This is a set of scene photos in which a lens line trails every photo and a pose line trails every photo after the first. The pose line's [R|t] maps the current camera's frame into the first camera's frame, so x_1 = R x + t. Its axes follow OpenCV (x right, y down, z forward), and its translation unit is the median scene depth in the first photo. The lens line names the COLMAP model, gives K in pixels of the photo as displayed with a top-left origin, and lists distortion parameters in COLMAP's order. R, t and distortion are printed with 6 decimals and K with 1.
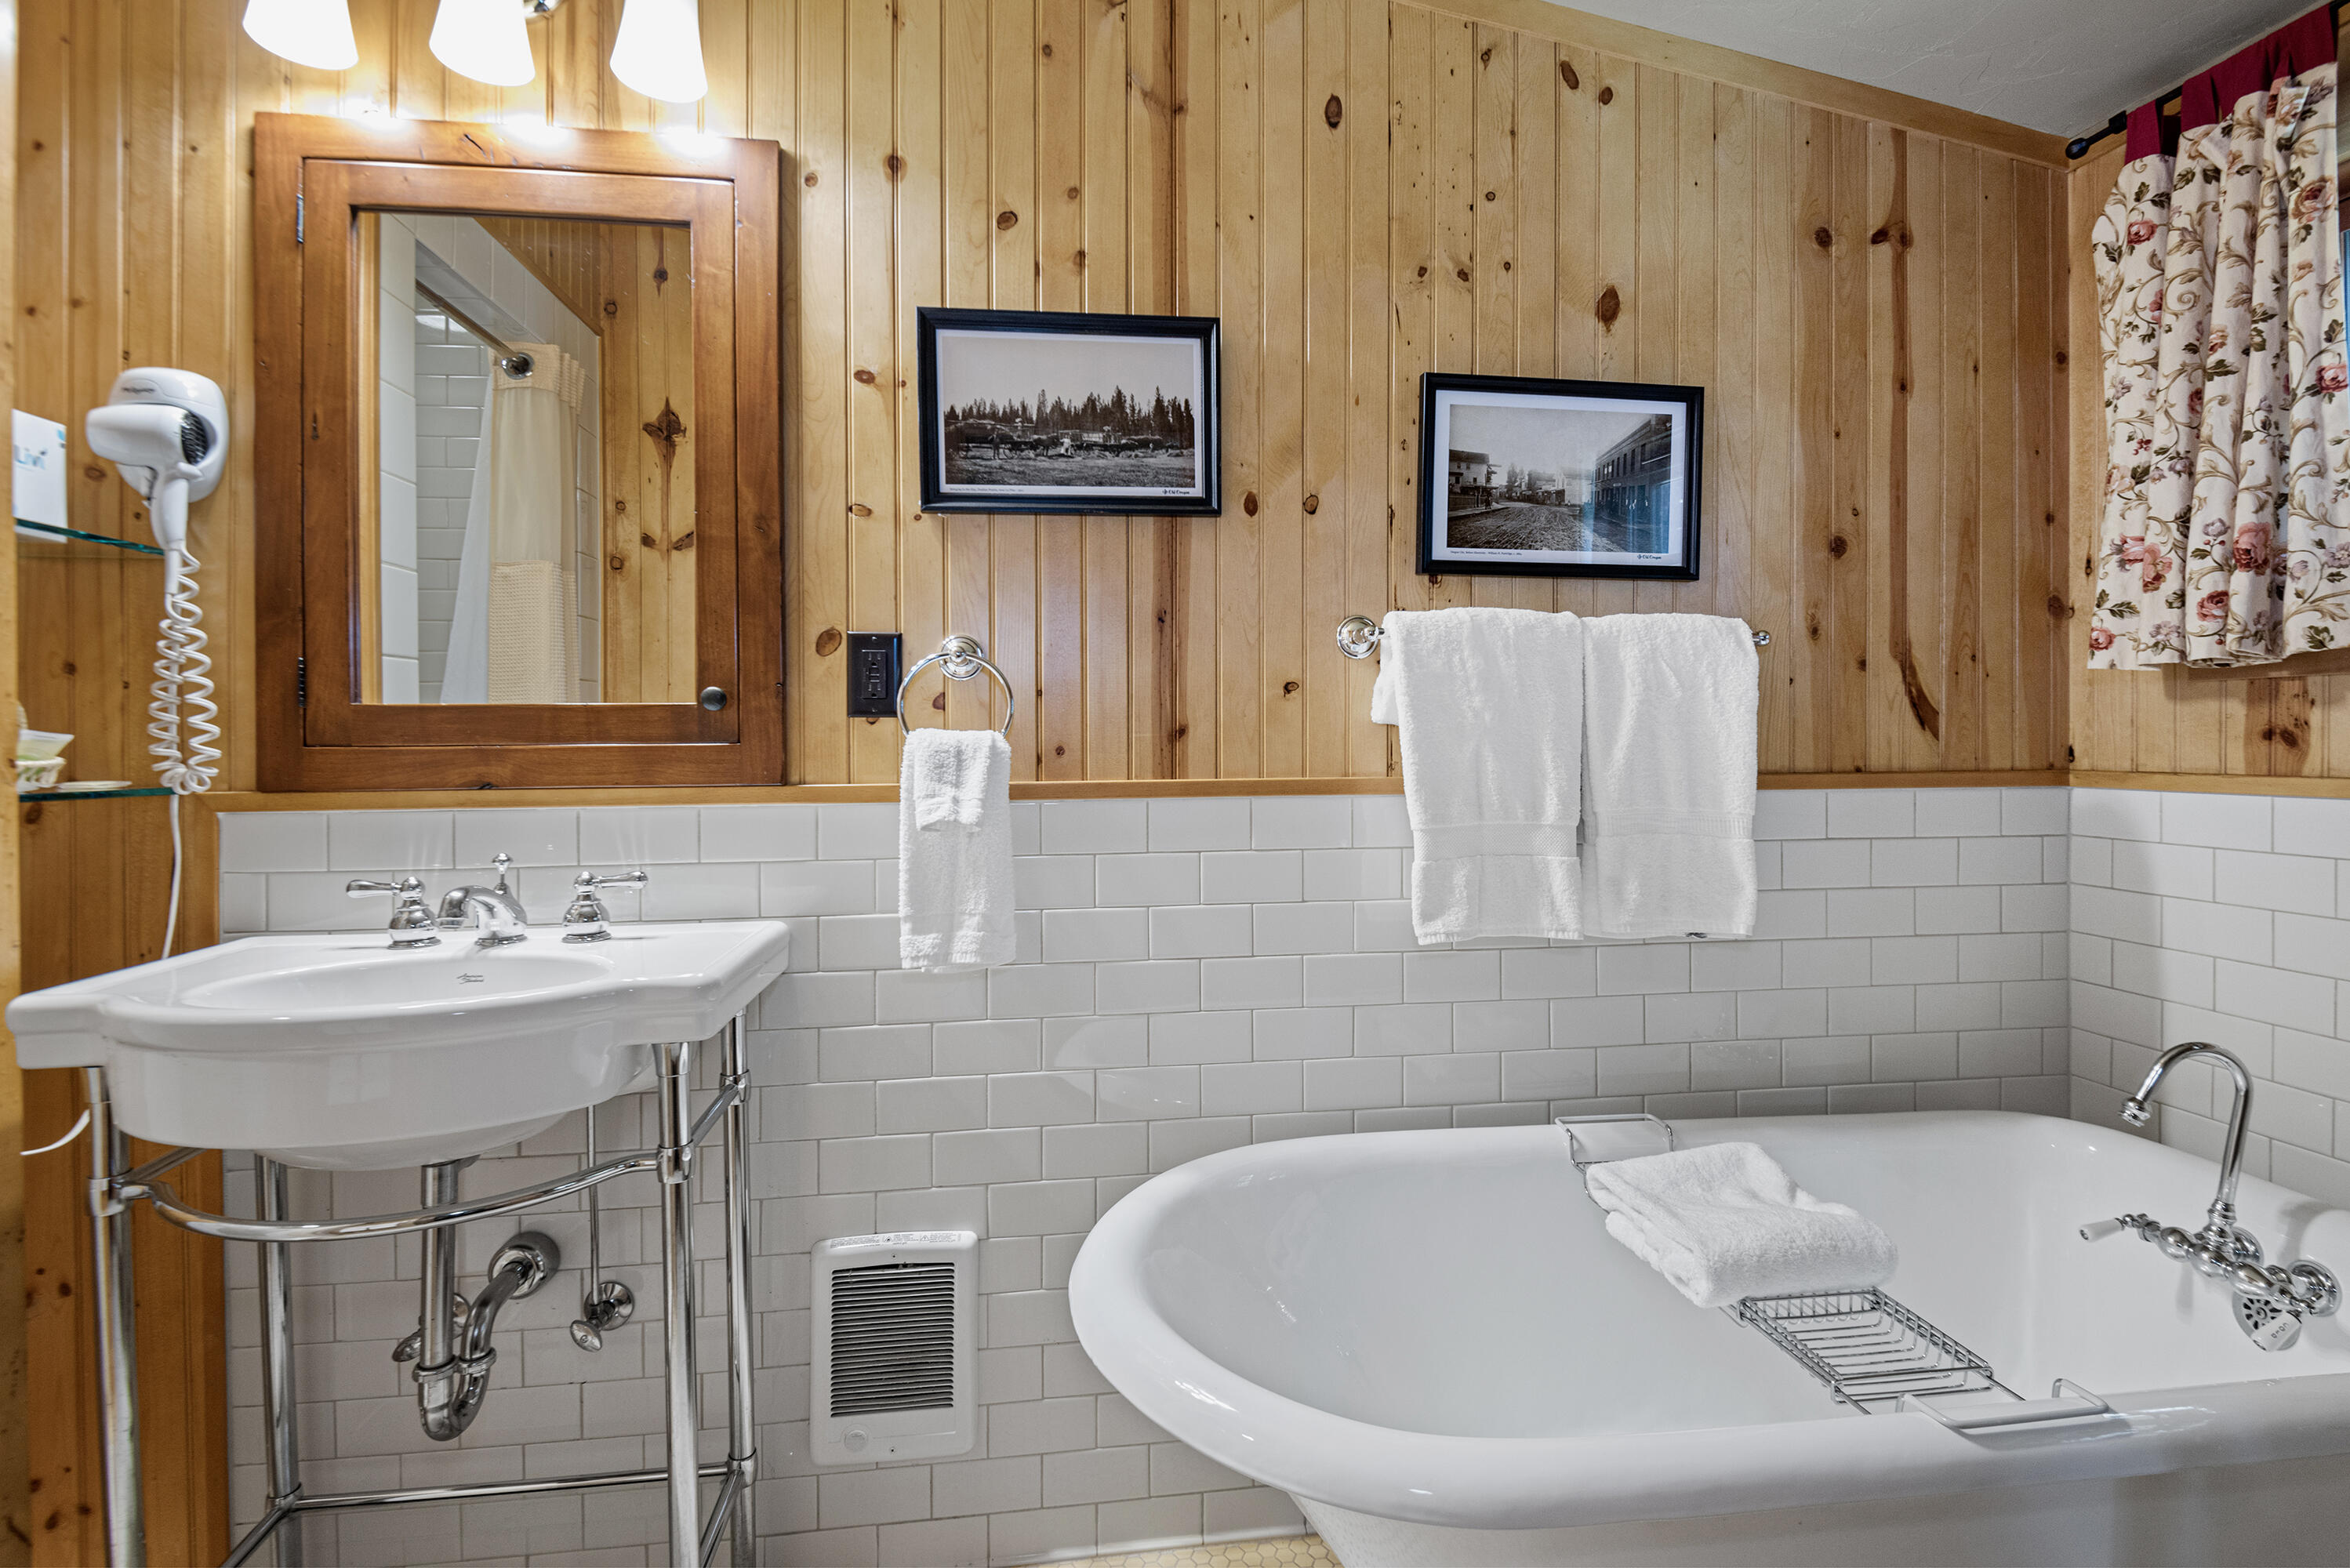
lens RADIAL K [[1082.5, 0, 1175.0], [0, 1082.5, 784.0], [0, 0, 1]] dist [-0.000105, 0.000155]
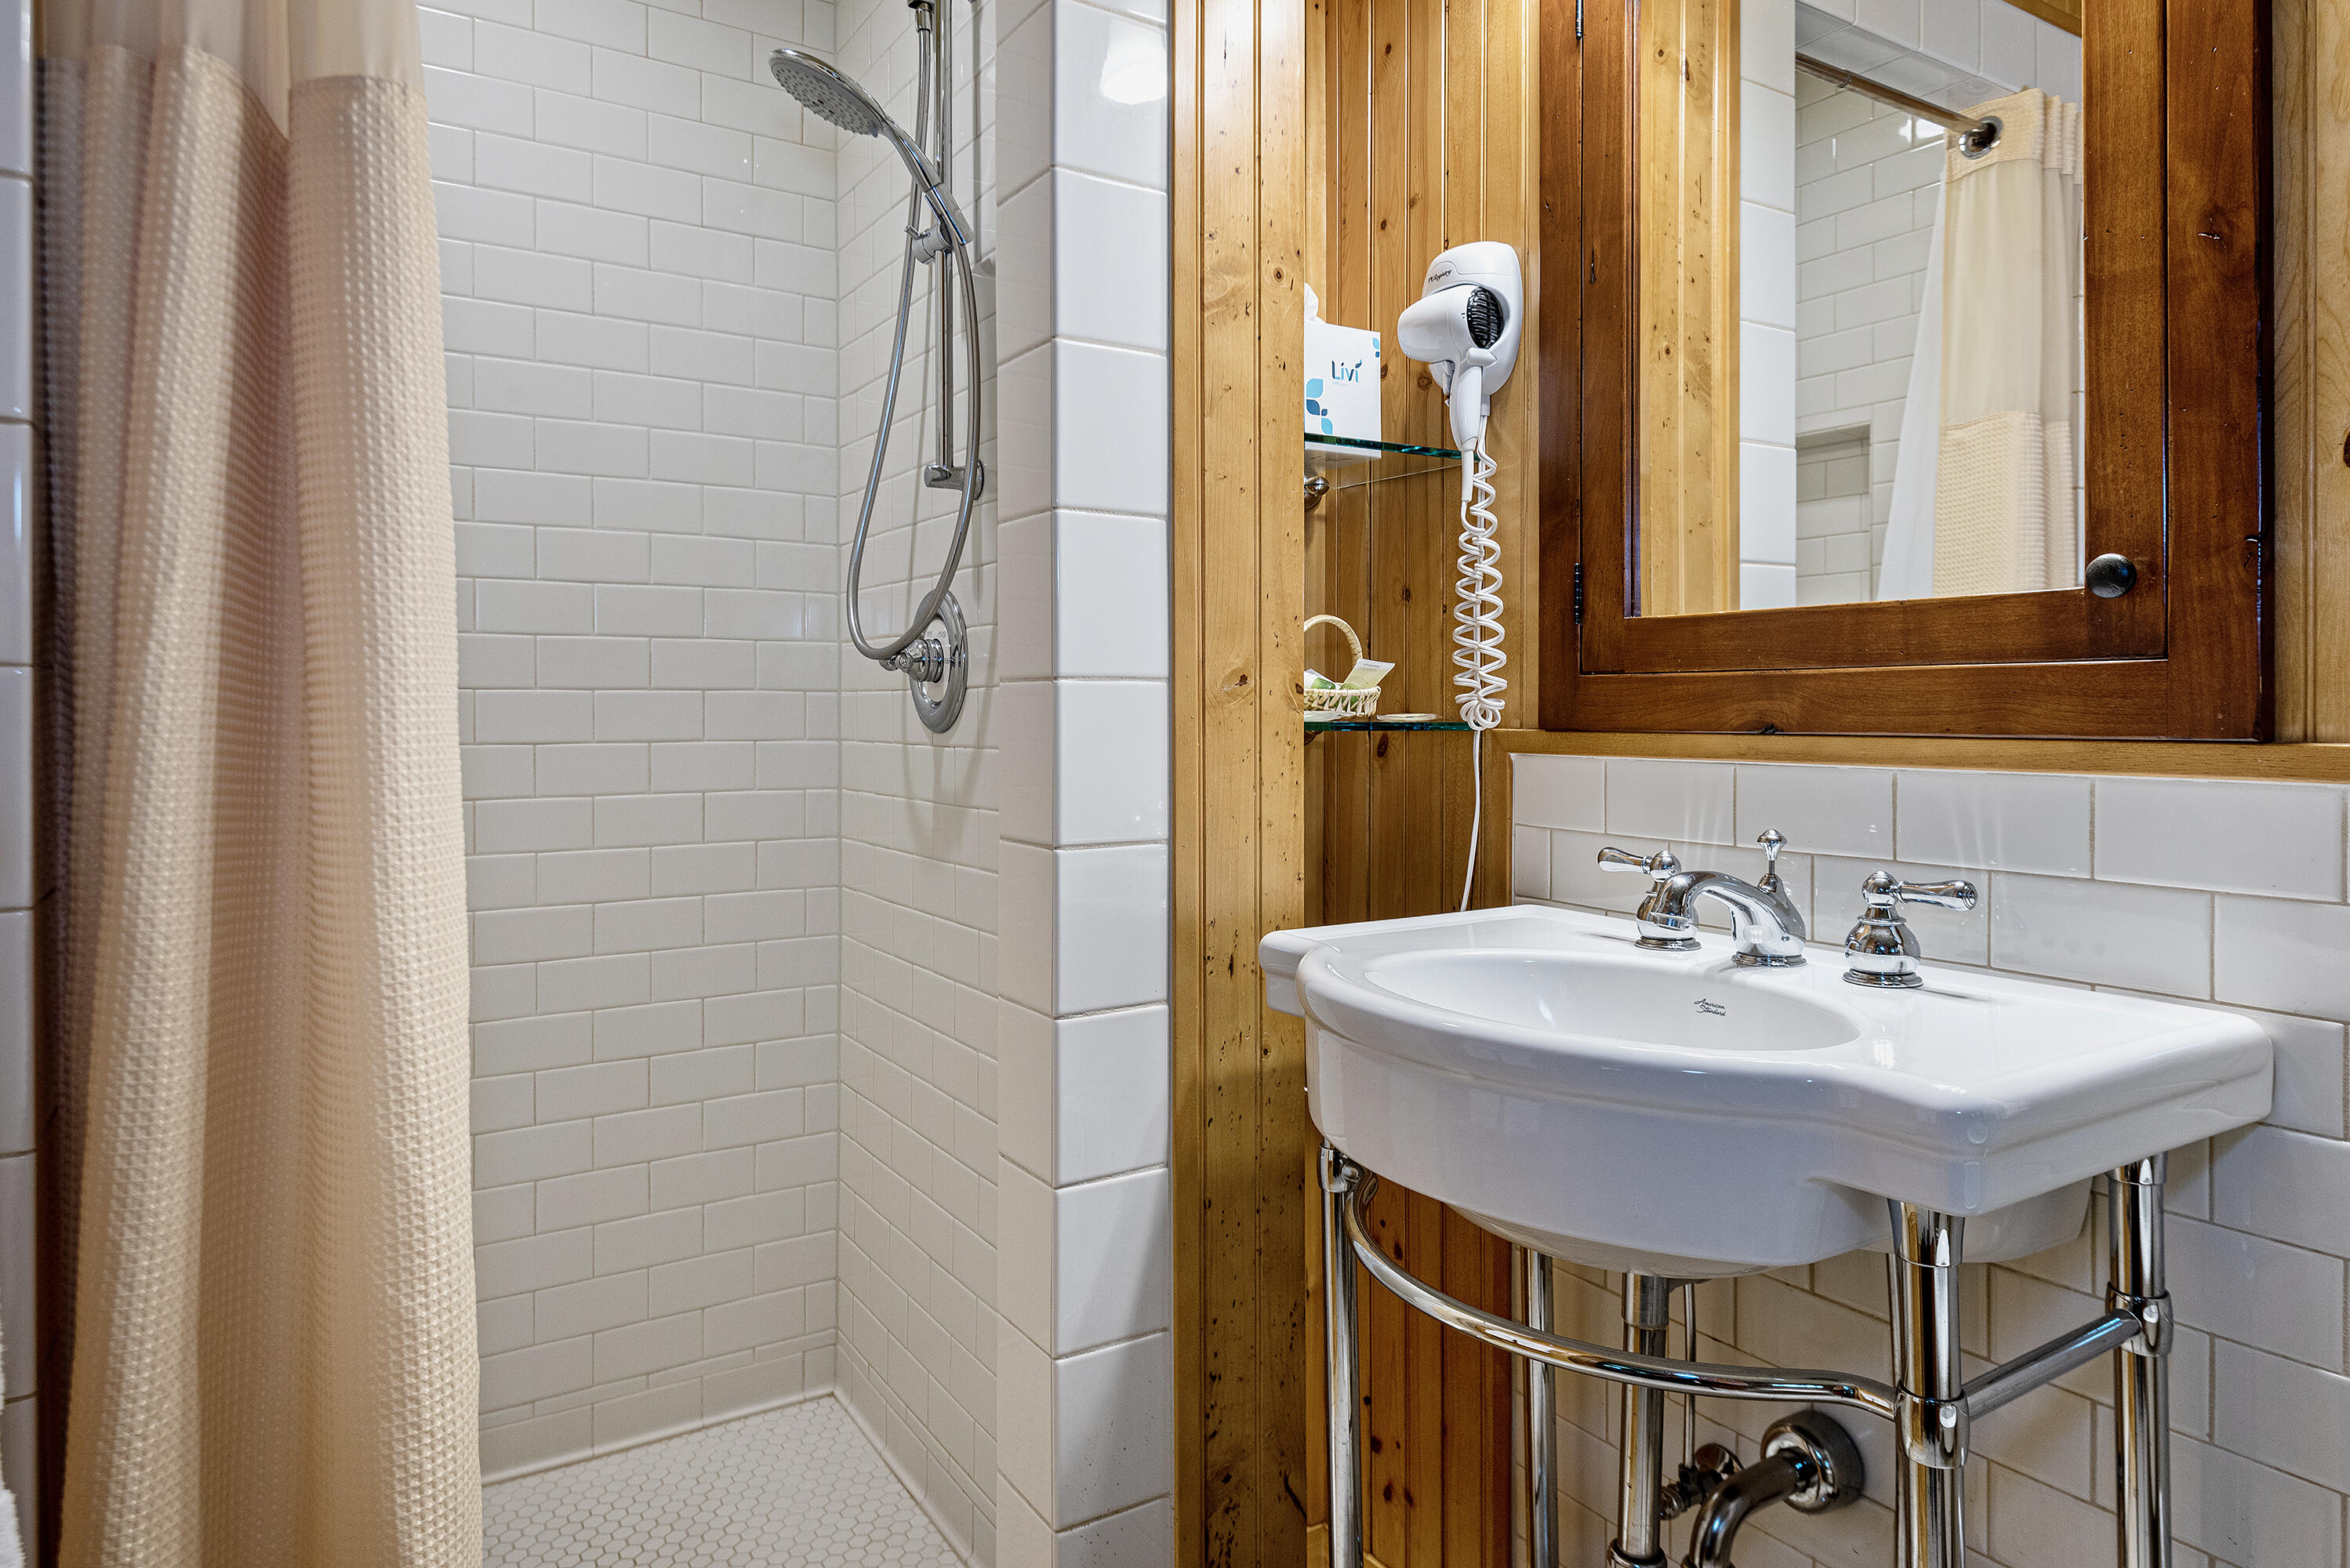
lens RADIAL K [[1426.7, 0, 1179.9], [0, 1426.7, 709.3], [0, 0, 1]] dist [0.034817, -0.035514]
pose [[0.425221, 0.009130, -0.905043, 0.024018], [-0.036617, 0.999304, -0.007123, 0.009459], [0.904348, 0.036169, 0.425260, 0.288420]]
